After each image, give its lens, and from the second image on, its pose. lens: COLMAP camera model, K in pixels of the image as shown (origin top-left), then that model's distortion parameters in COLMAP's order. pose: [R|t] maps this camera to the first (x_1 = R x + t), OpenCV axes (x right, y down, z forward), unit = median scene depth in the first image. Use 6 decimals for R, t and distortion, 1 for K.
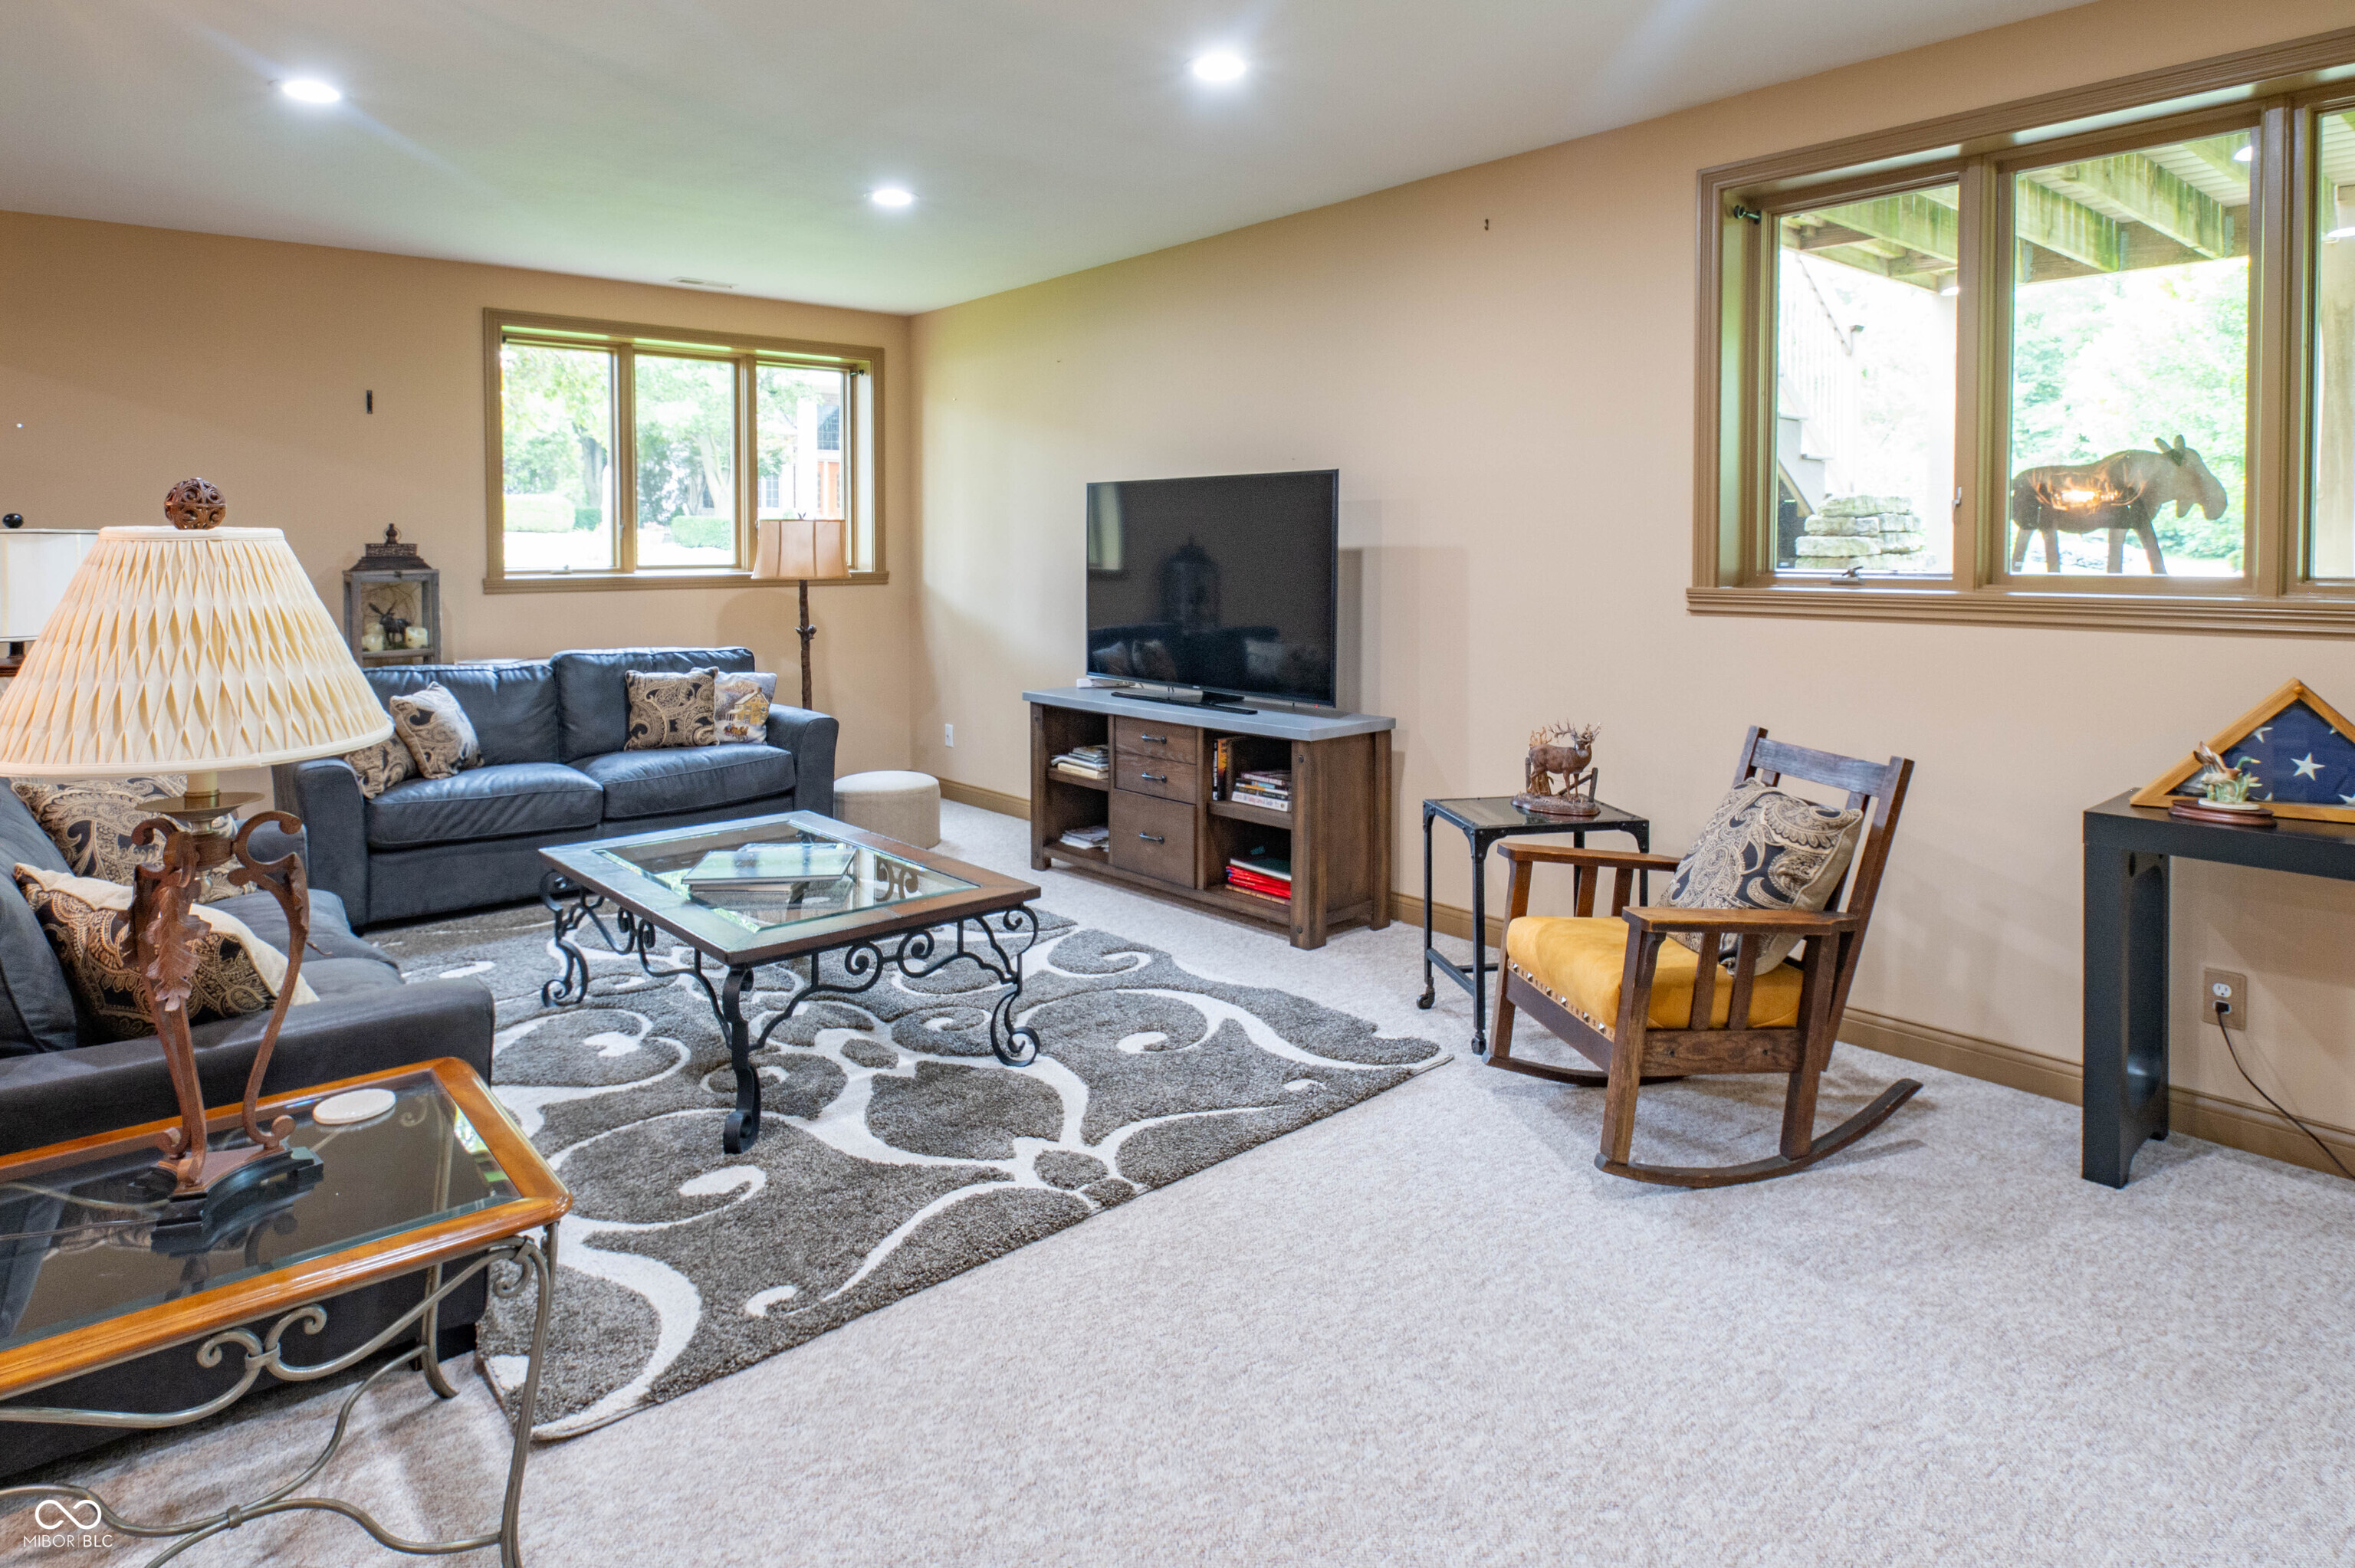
lens RADIAL K [[1346.2, 0, 1162.2], [0, 1346.2, 603.4], [0, 0, 1]] dist [0.004778, 0.001366]
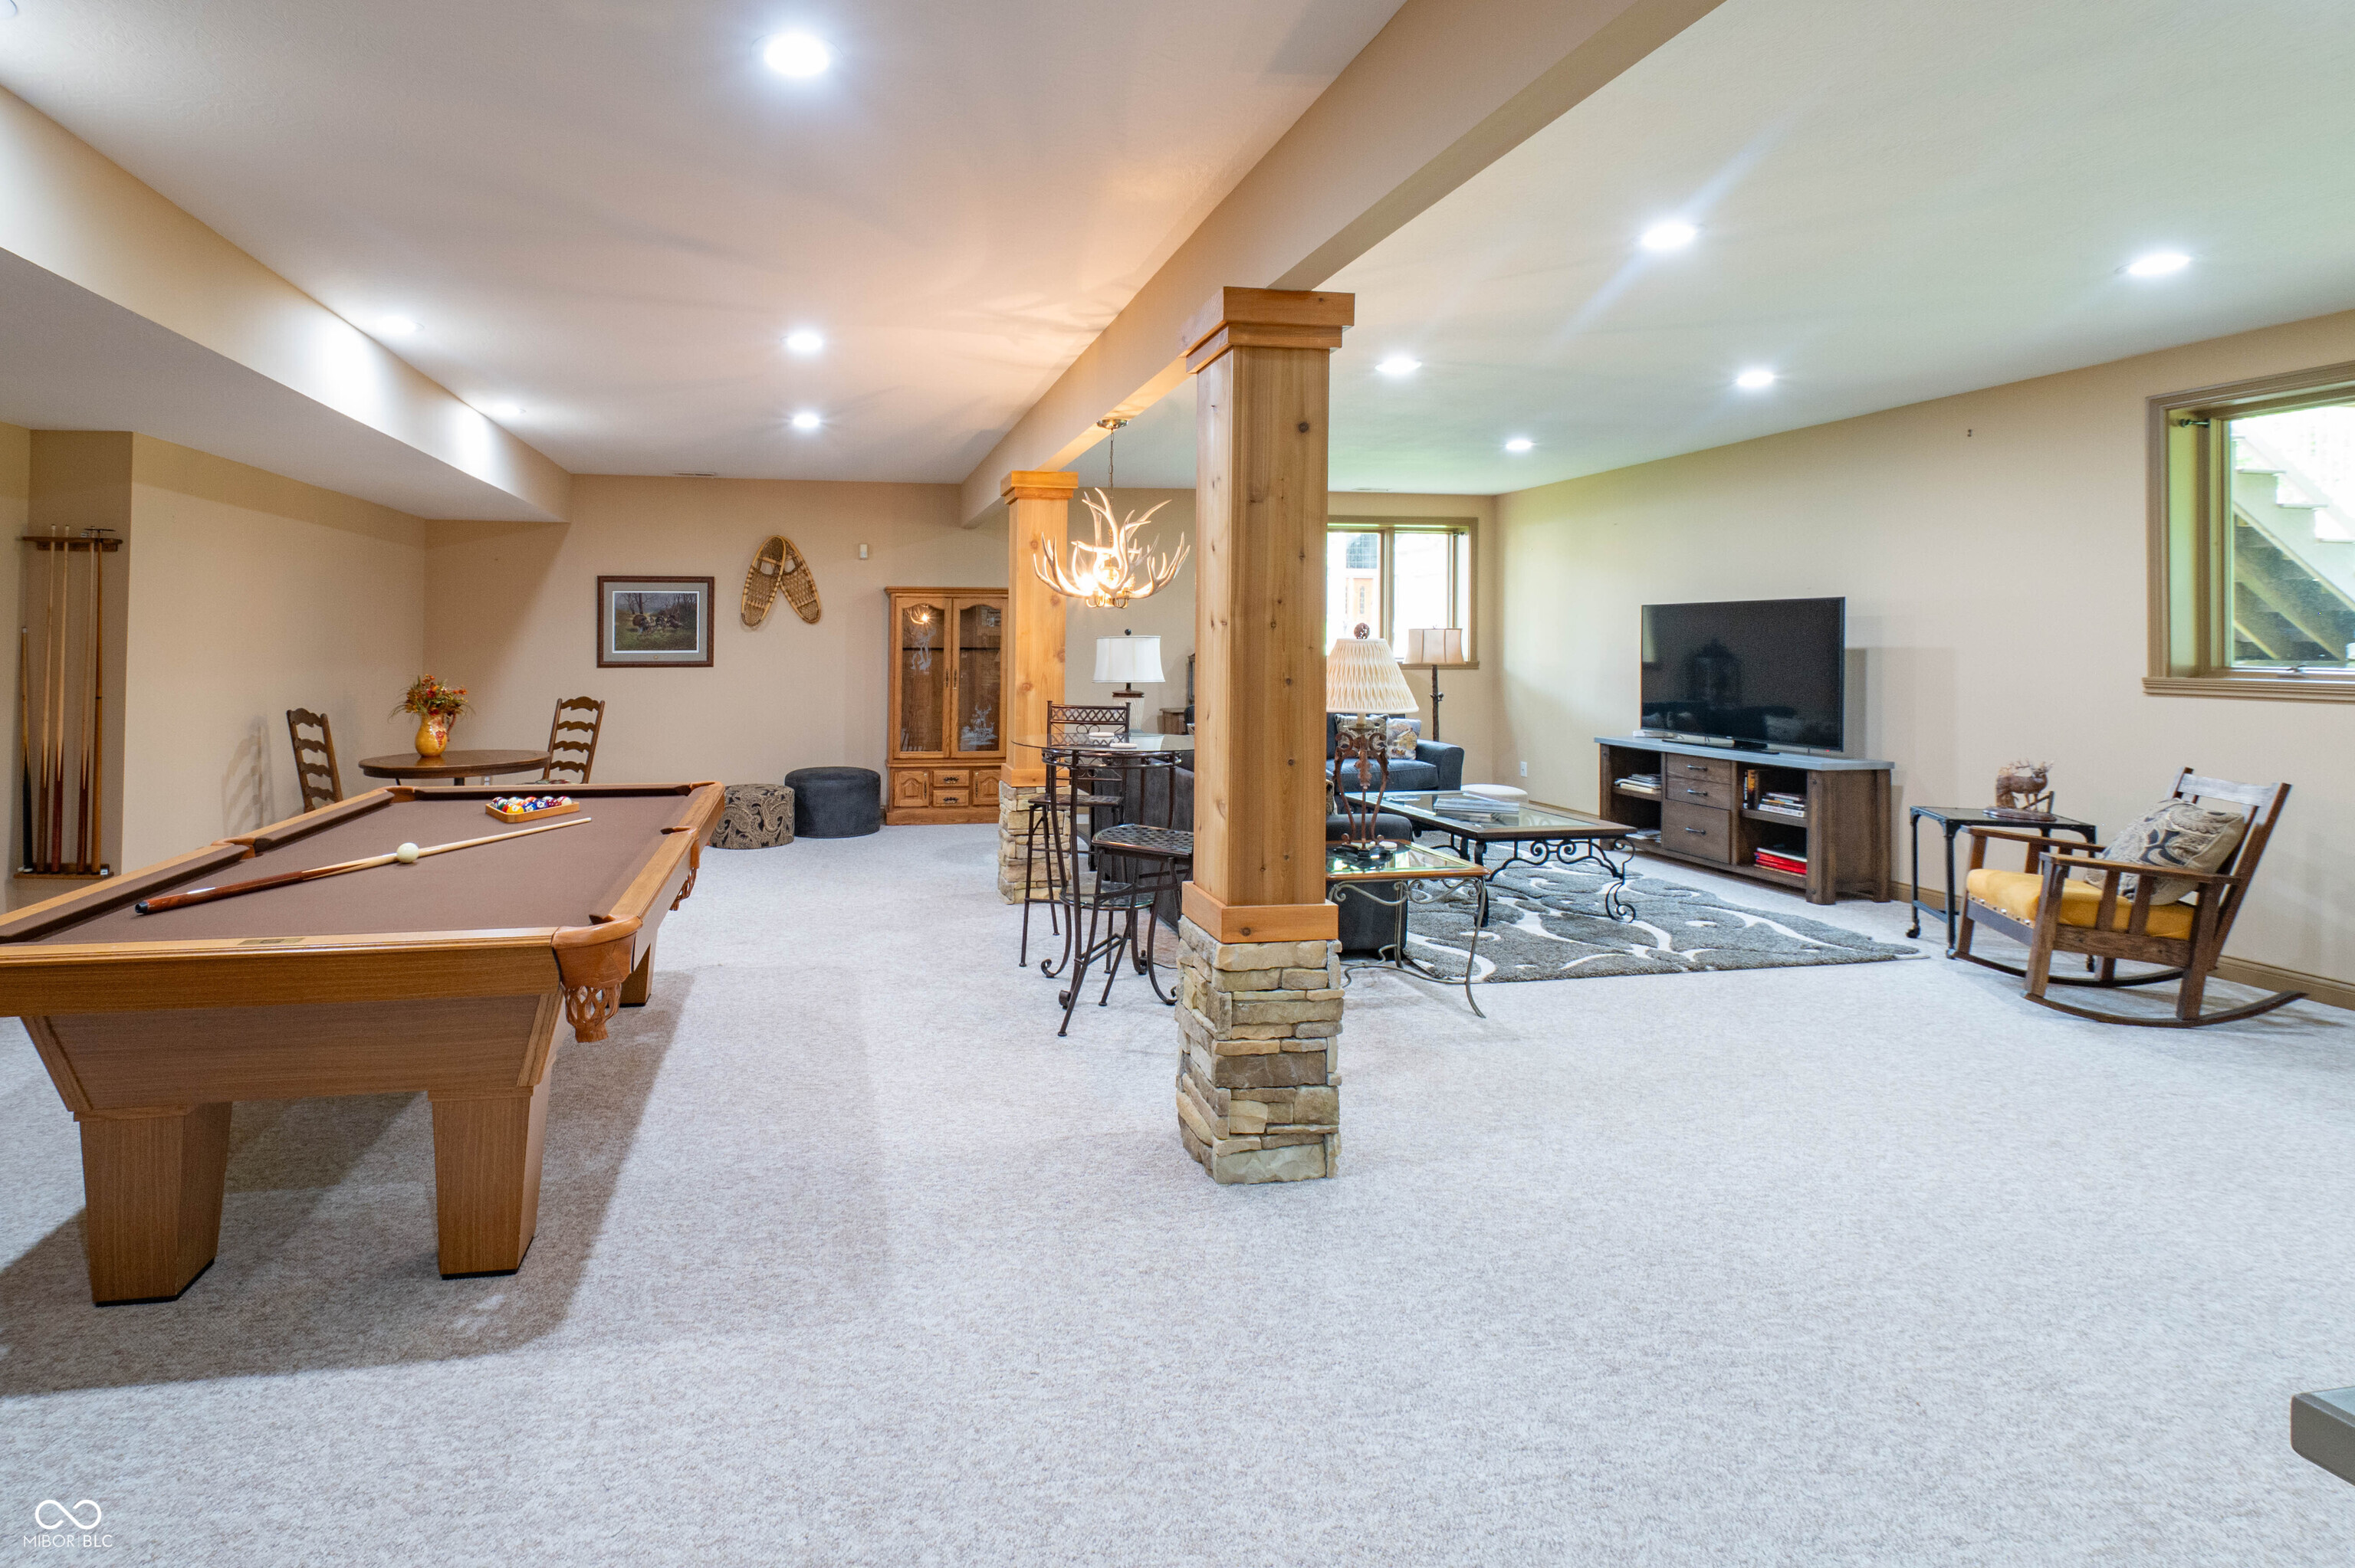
lens RADIAL K [[1089.7, 0, 978.8], [0, 1089.7, 634.5], [0, 0, 1]] dist [0.014338, -0.005650]
pose [[0.850261, 0.002216, -0.526357, -0.051245], [-0.028497, 0.998718, -0.041828, 0.024017], [0.525589, 0.050565, 0.849234, -0.592120]]
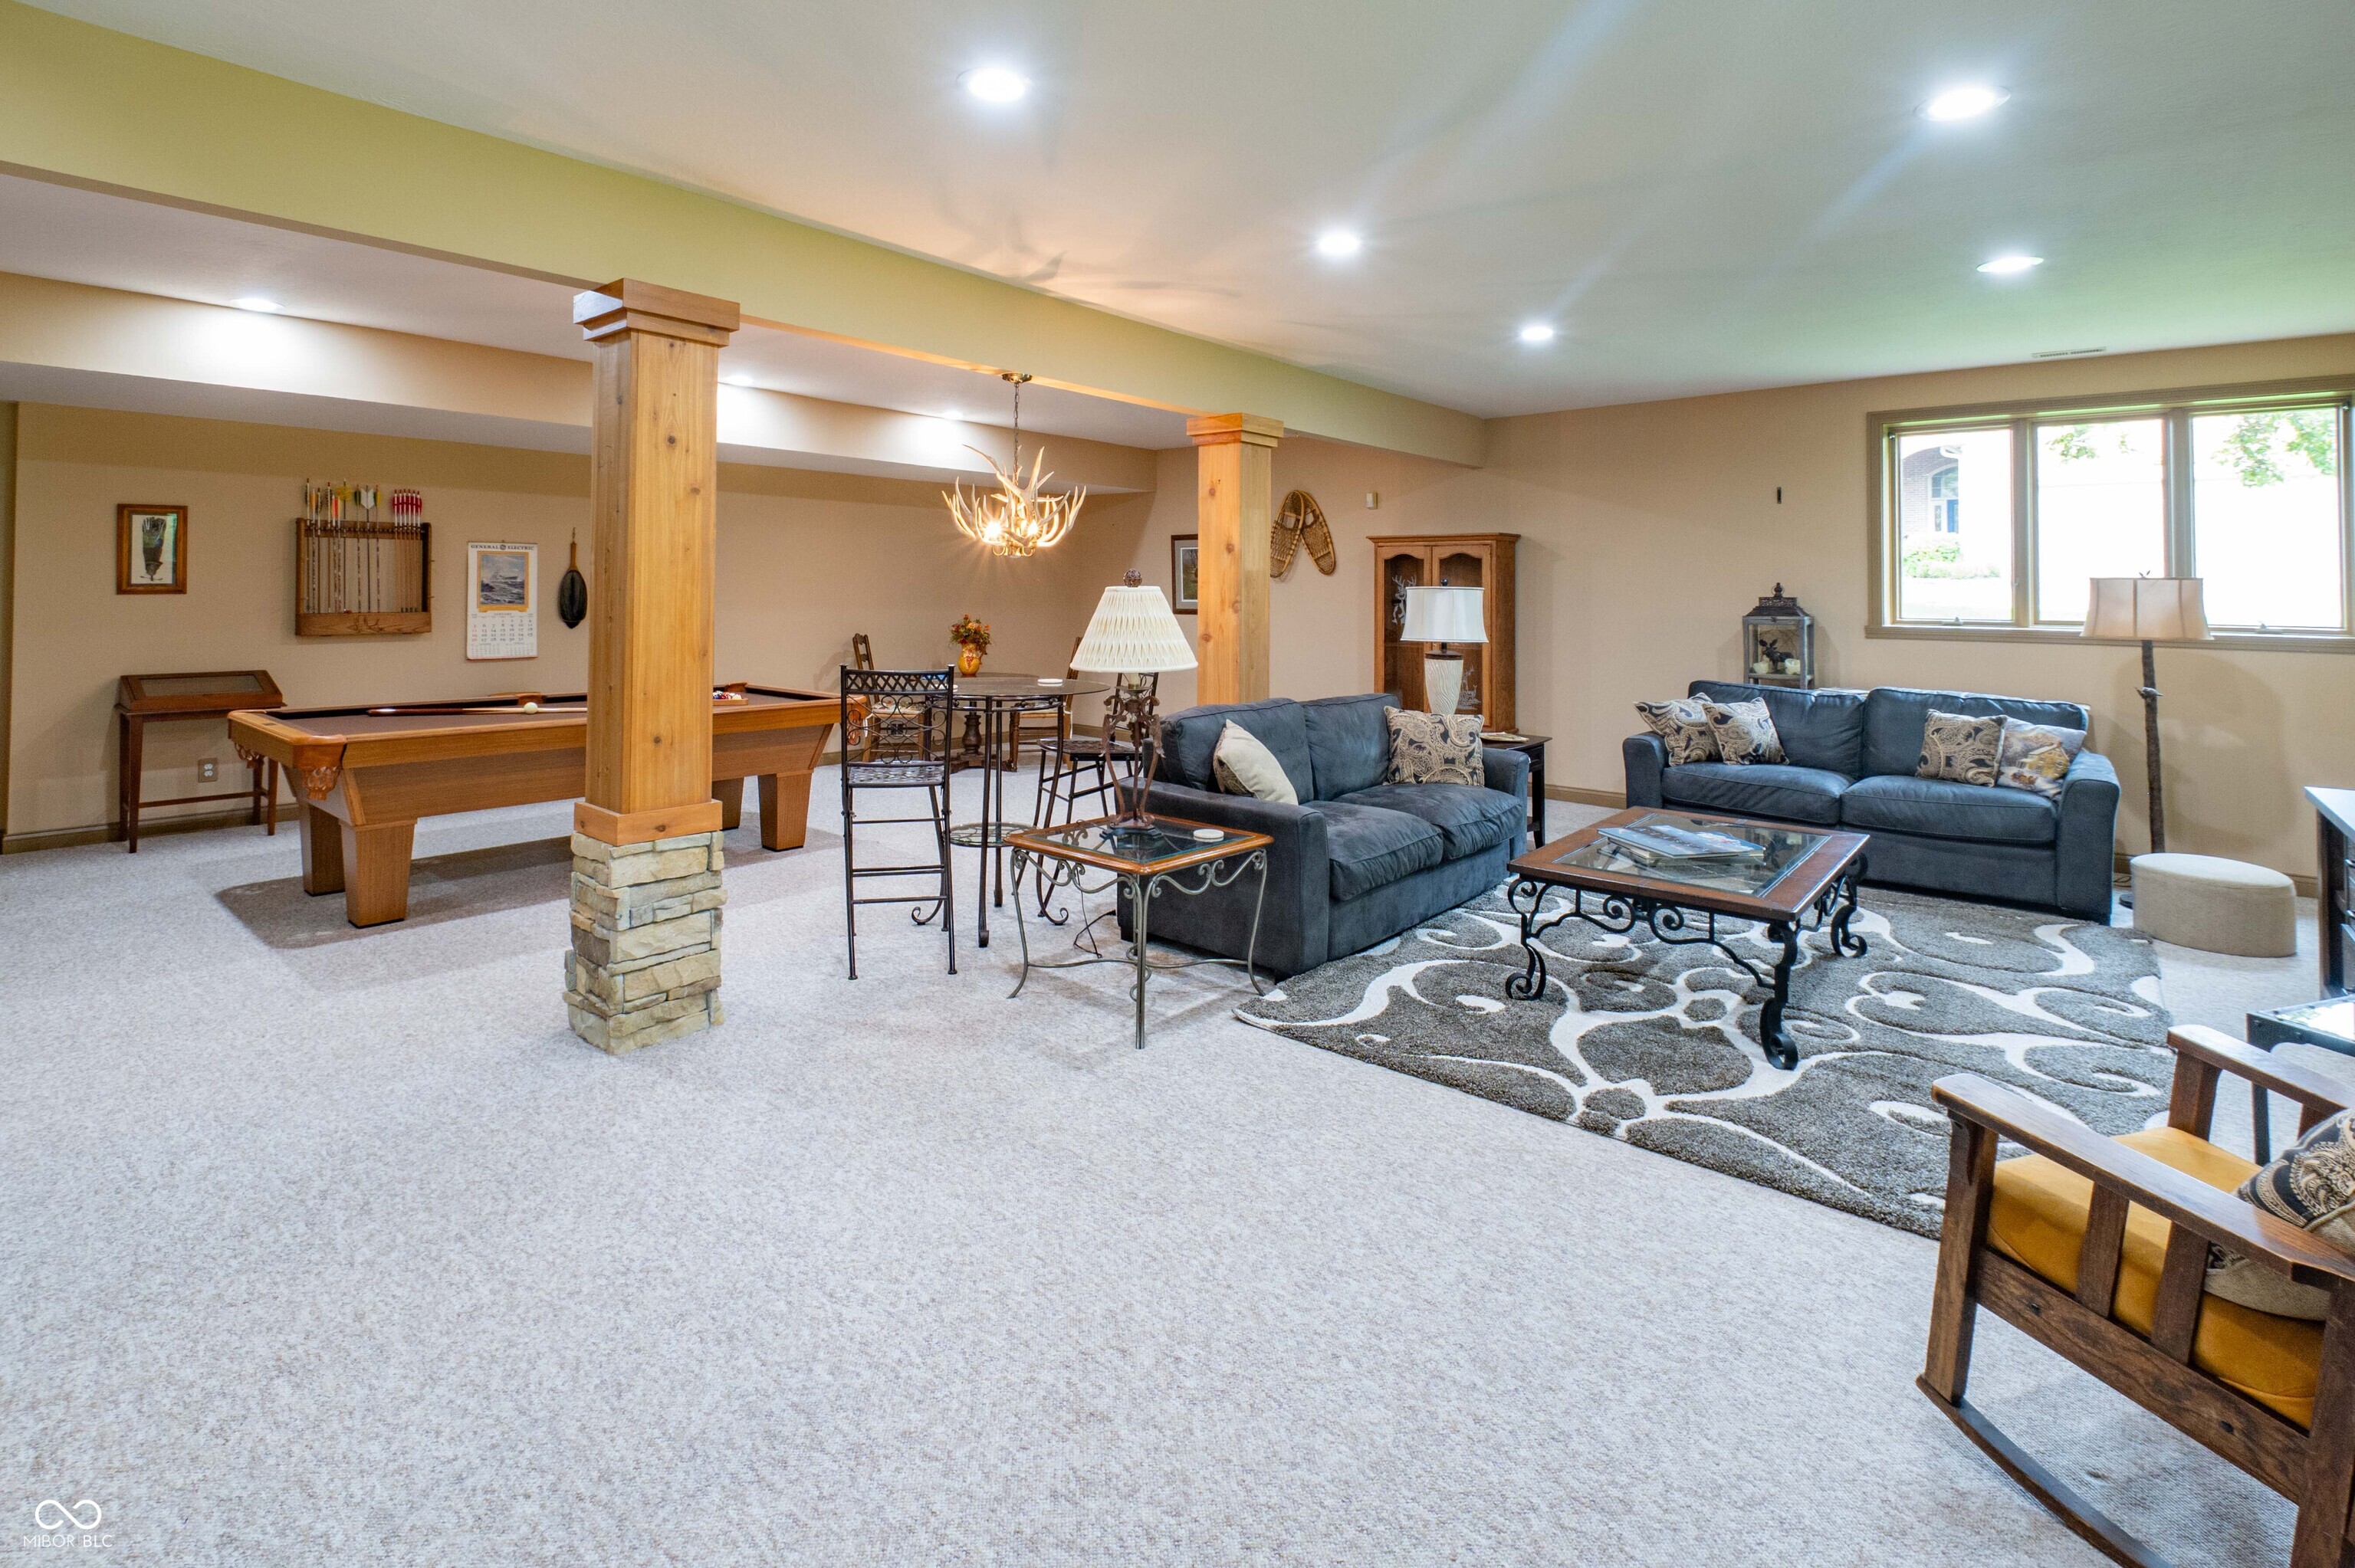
lens RADIAL K [[1109.3, 0, 1196.0], [0, 1109.3, 610.6], [0, 0, 1]] dist [0.003247, -0.002990]
pose [[0.171978, 0.023601, -0.984818, 0.539603], [-0.055594, 0.998352, 0.014218, -0.016449], [0.983531, 0.052305, 0.173007, 0.262610]]
